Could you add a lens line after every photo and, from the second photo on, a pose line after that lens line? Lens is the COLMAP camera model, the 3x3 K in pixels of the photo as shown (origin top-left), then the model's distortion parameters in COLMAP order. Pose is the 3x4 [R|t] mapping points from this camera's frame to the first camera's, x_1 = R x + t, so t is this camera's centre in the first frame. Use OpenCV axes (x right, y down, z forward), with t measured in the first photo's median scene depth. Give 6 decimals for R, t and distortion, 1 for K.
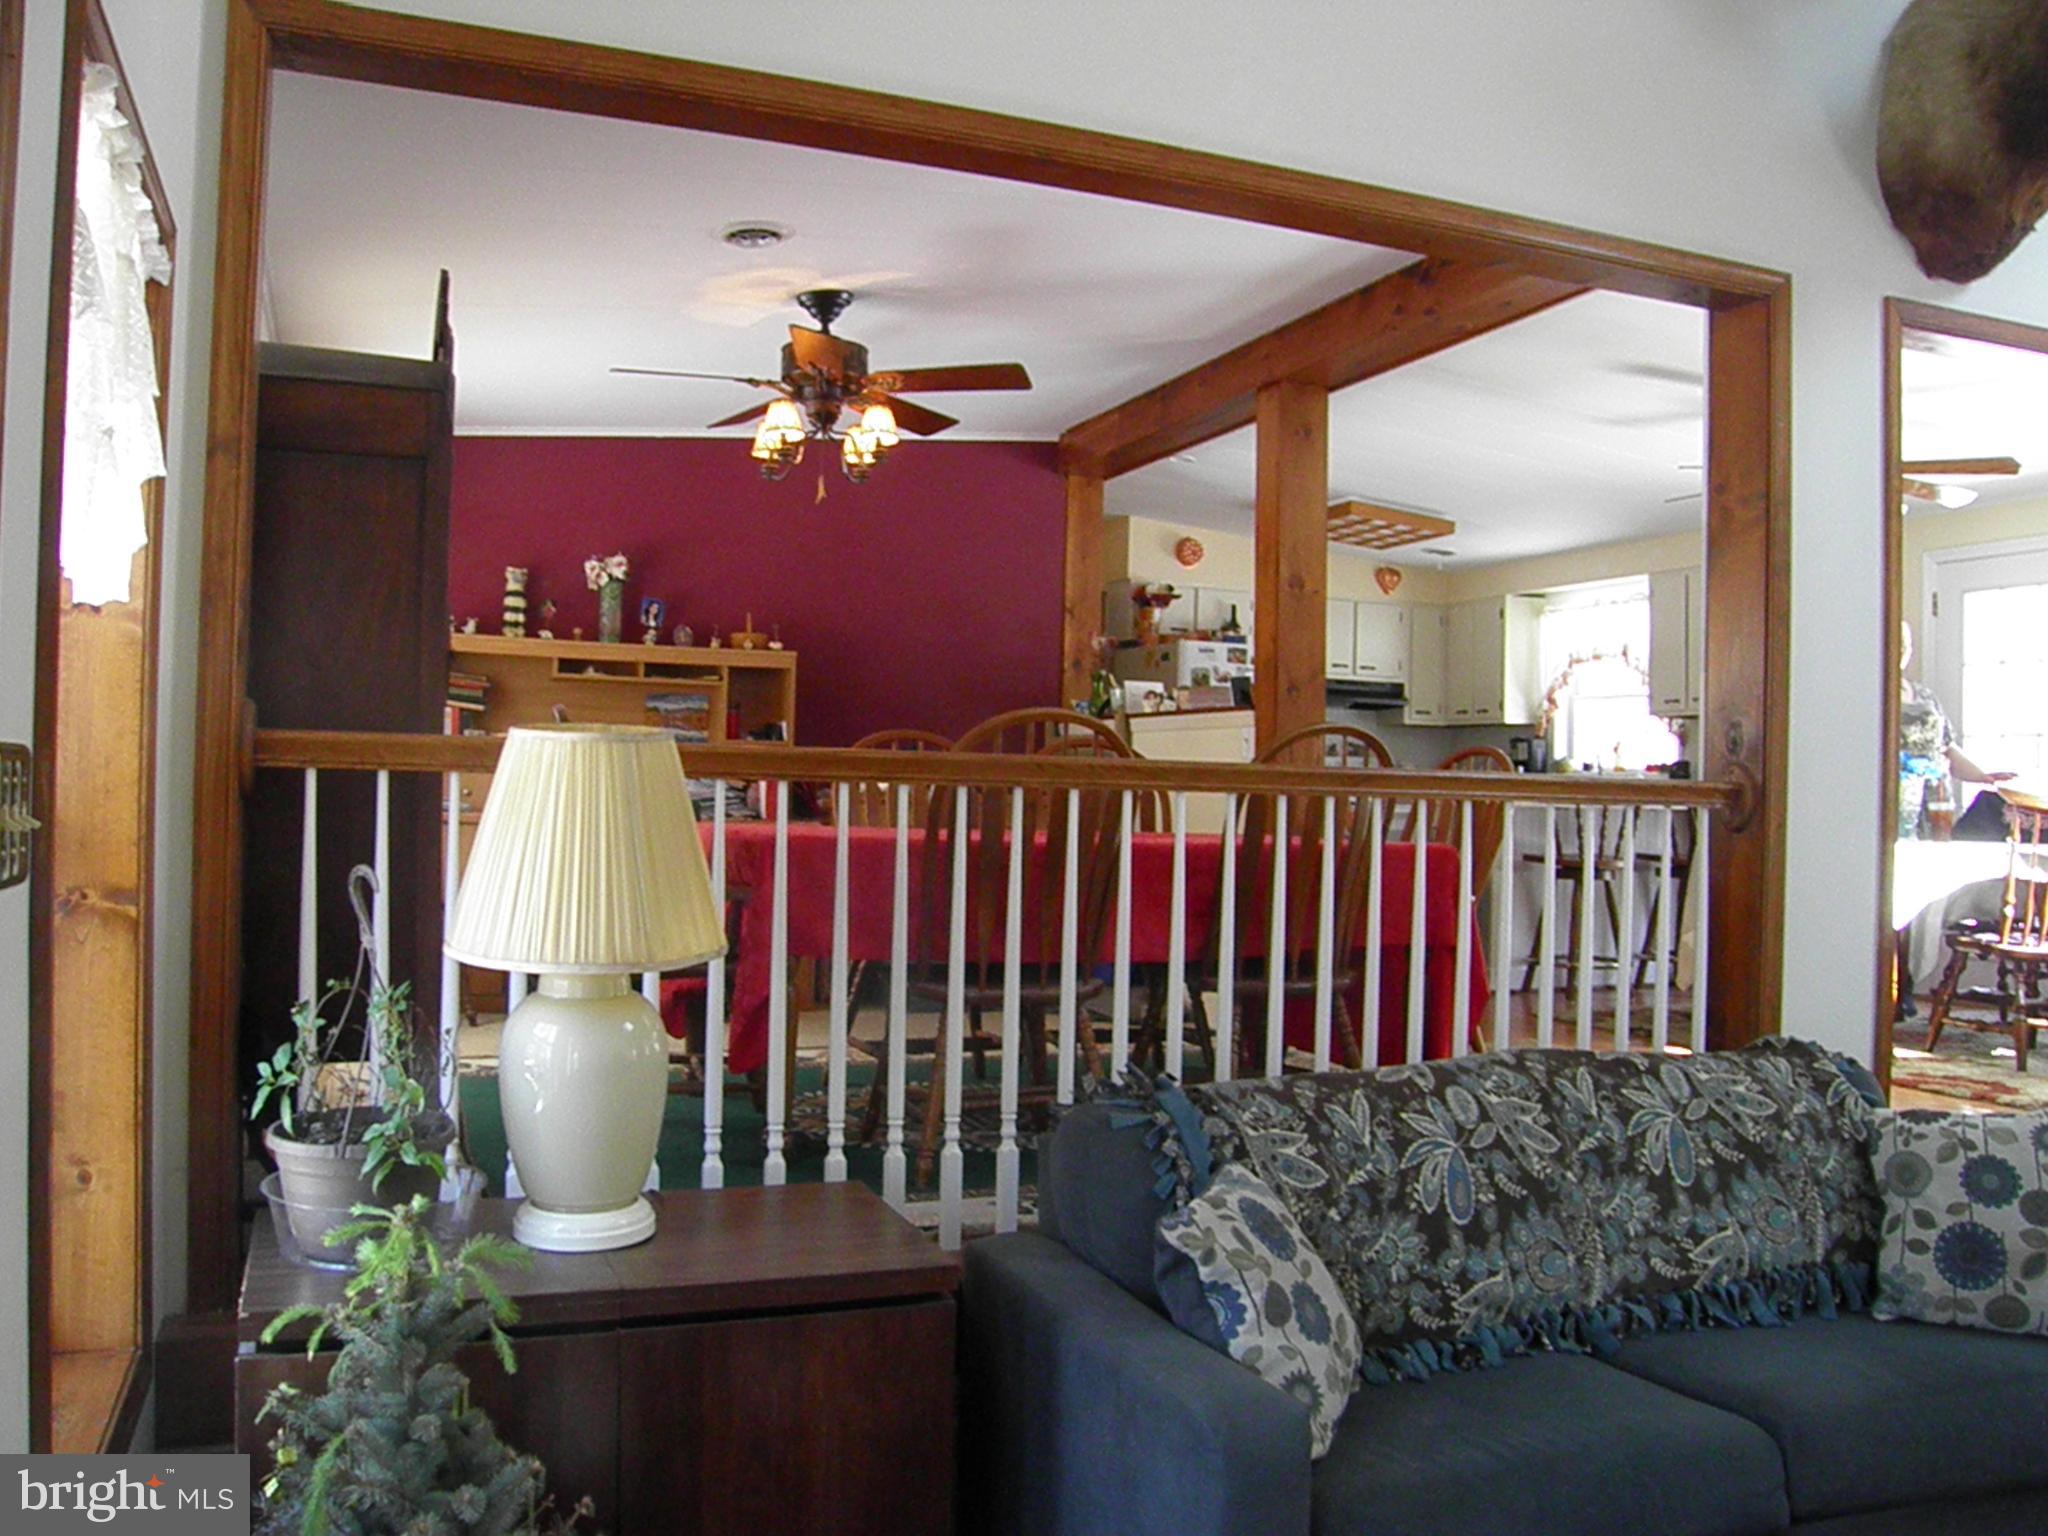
lens RADIAL K [[1696.6, 0, 1022.6], [0, 1696.6, 766.4], [0, 0, 1]] dist [-0.148091, 0.102635]
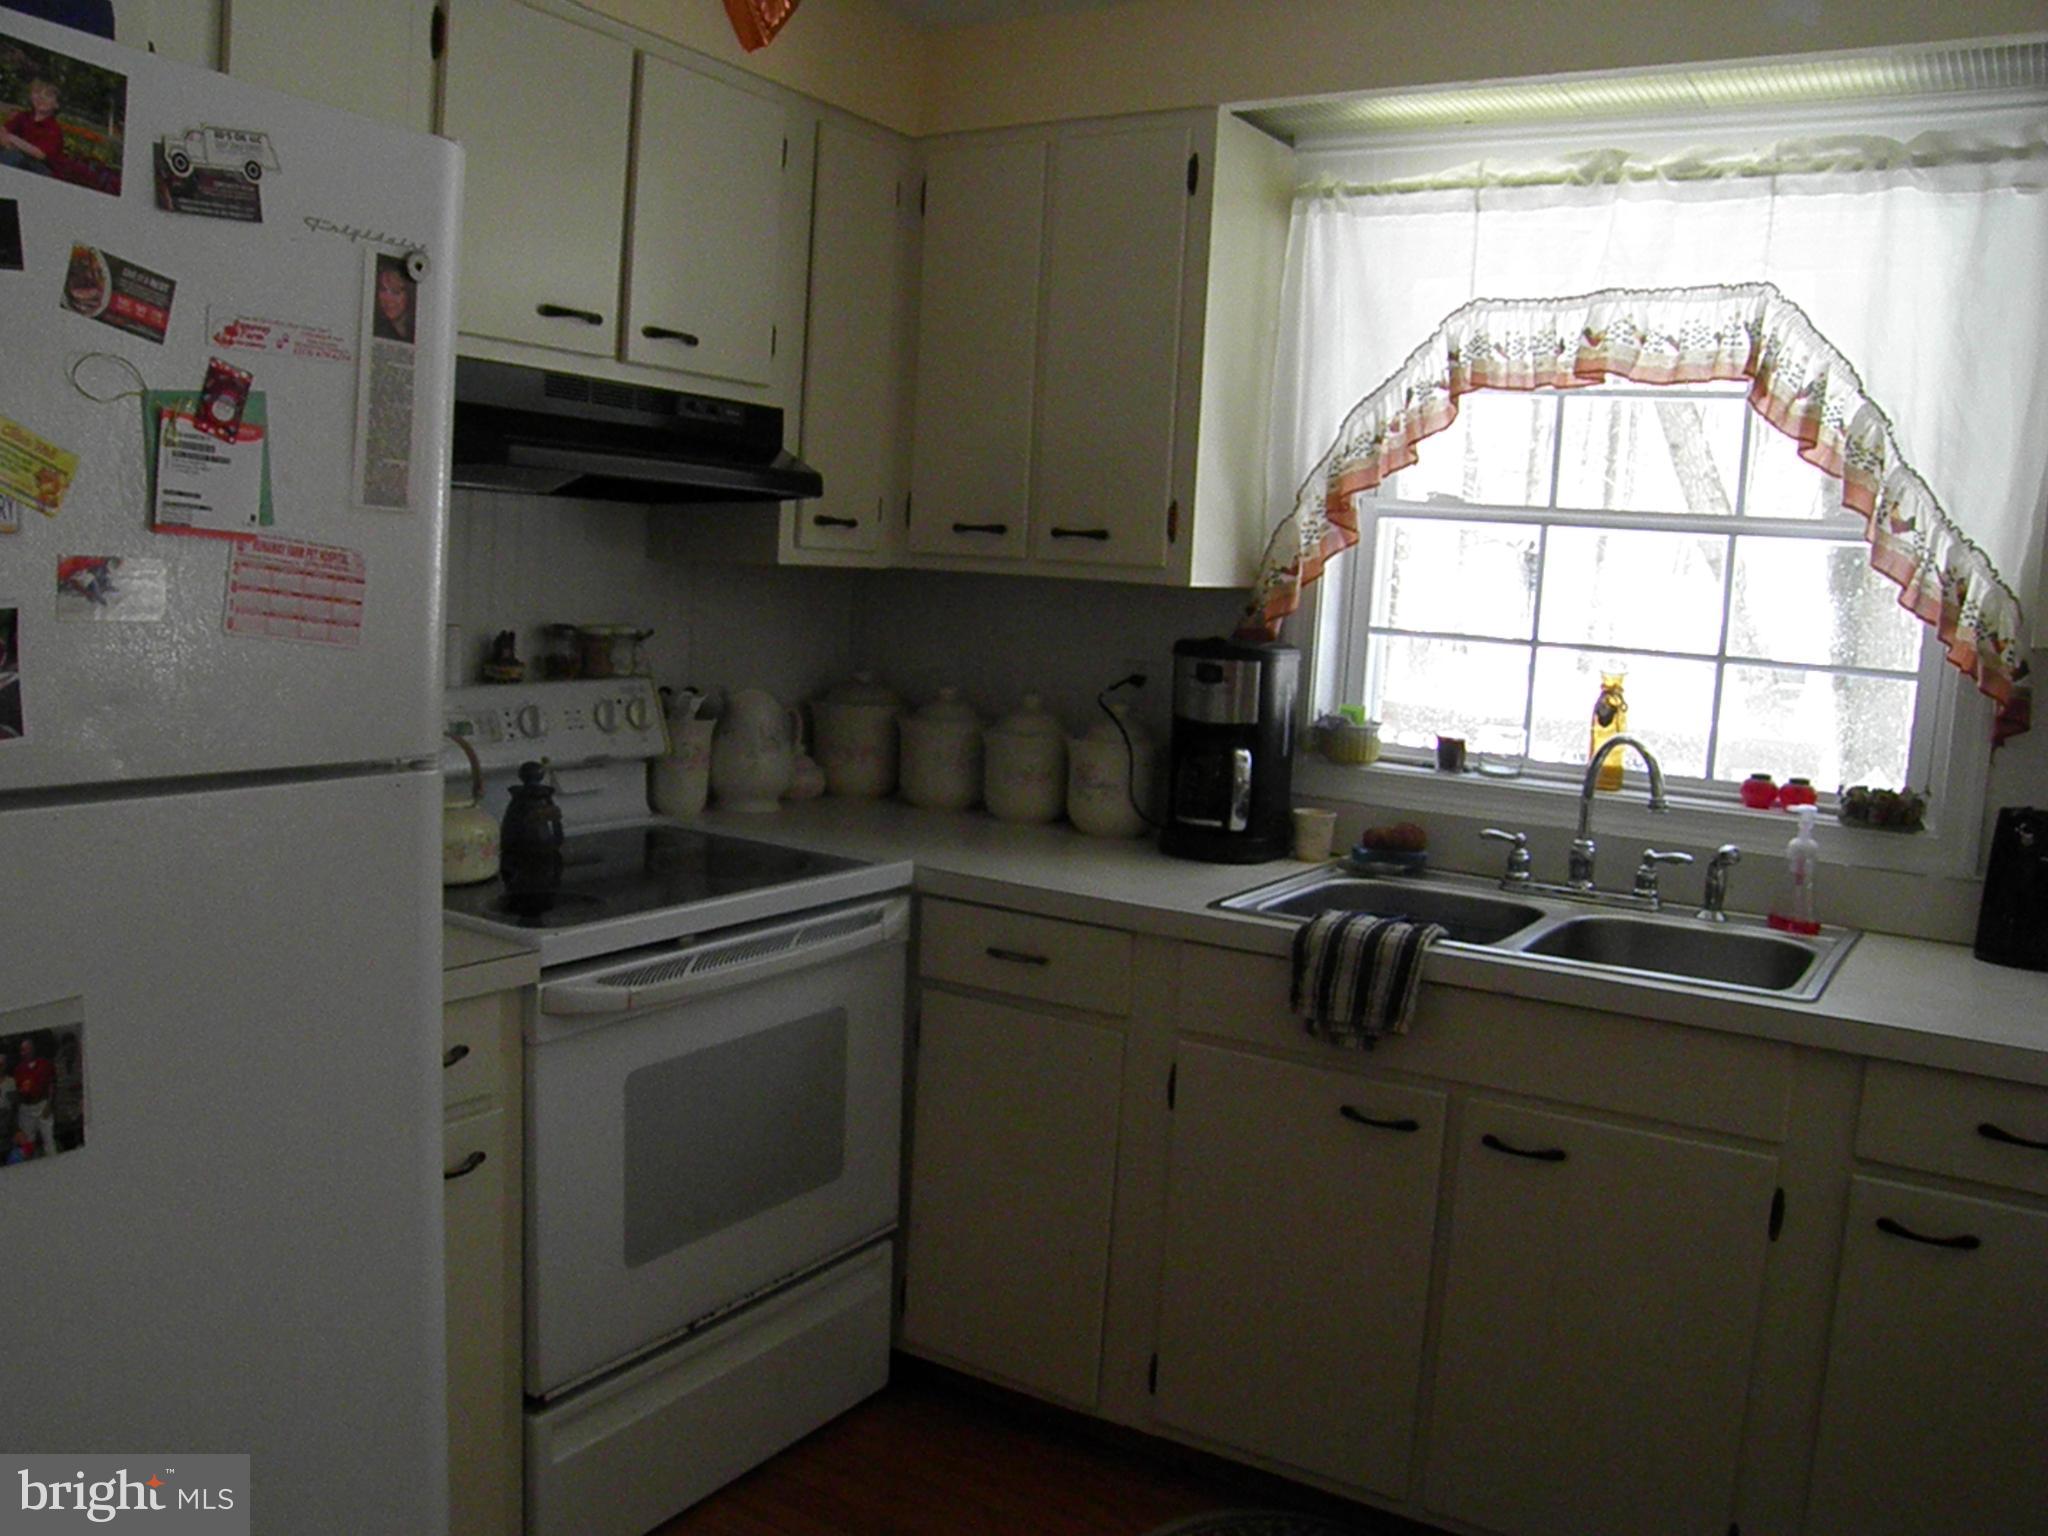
lens RADIAL K [[1696.6, 0, 1029.4], [0, 1696.6, 772.3], [0, 0, 1]] dist [-0.148091, 0.102635]
pose [[0.811922, -0.046387, 0.581920, 0.341728], [-0.046307, 0.988579, 0.143412, -0.109626], [-0.581927, -0.143387, 0.800501, 2.542904]]
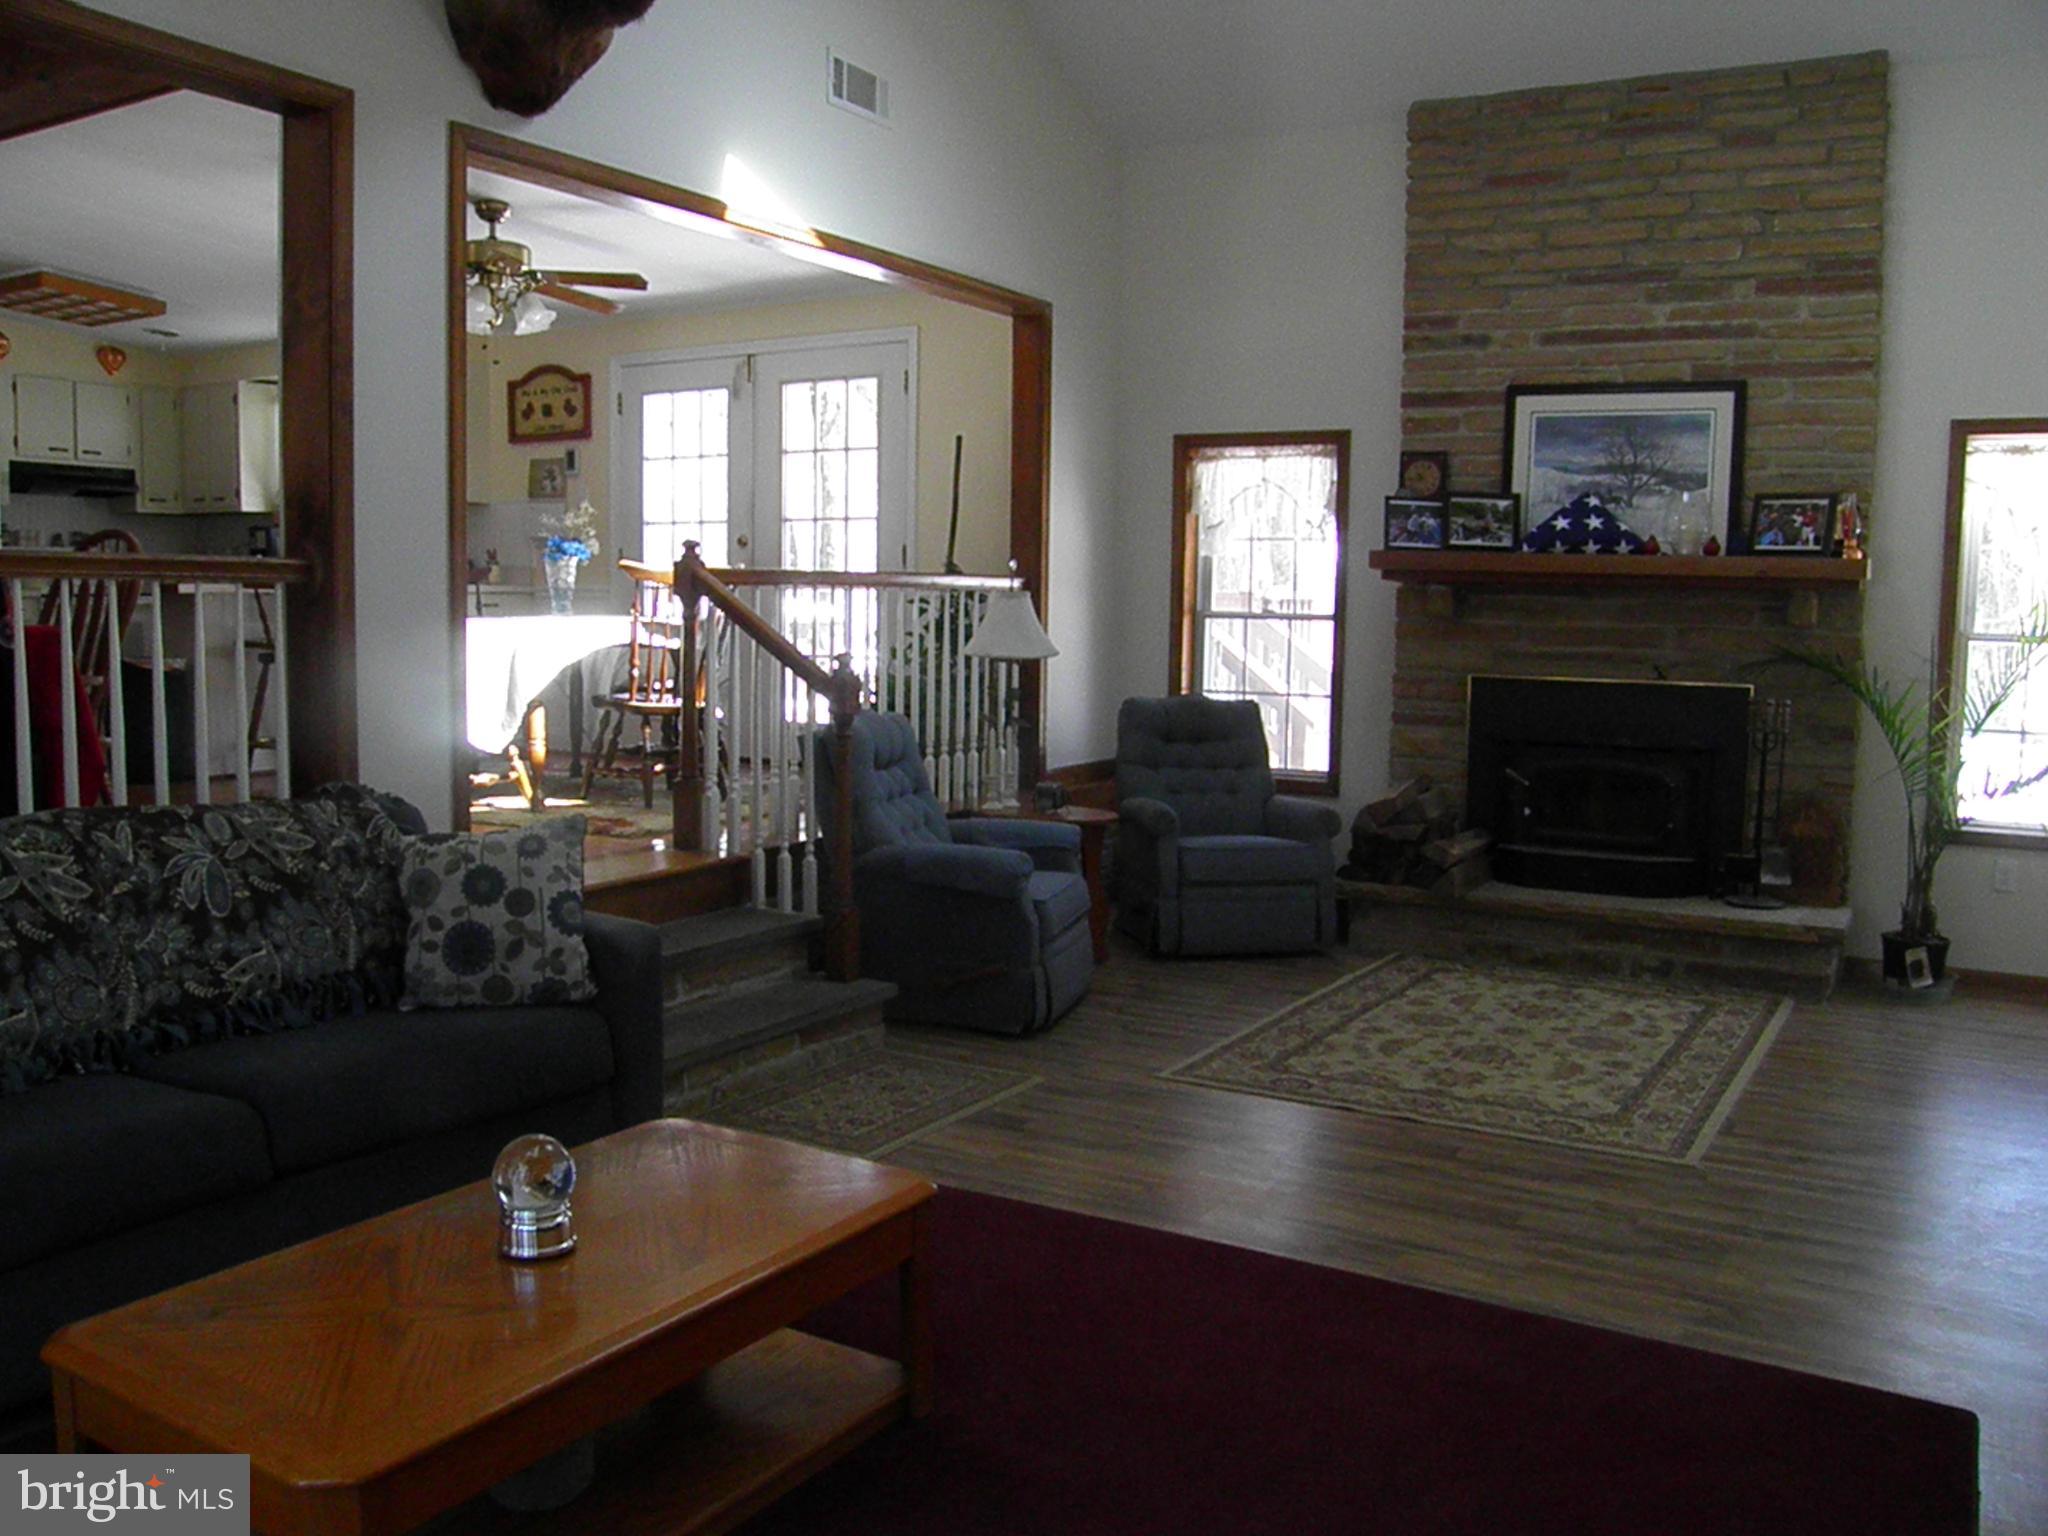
lens RADIAL K [[1696.6, 0, 1024.4], [0, 1696.6, 776.8], [0, 0, 1]] dist [-0.148091, 0.102635]
pose [[0.789147, -0.077895, 0.609244, 0.153332], [-0.001495, 0.991679, 0.128728, 0.013461], [-0.614202, -0.102496, 0.782464, -0.203018]]
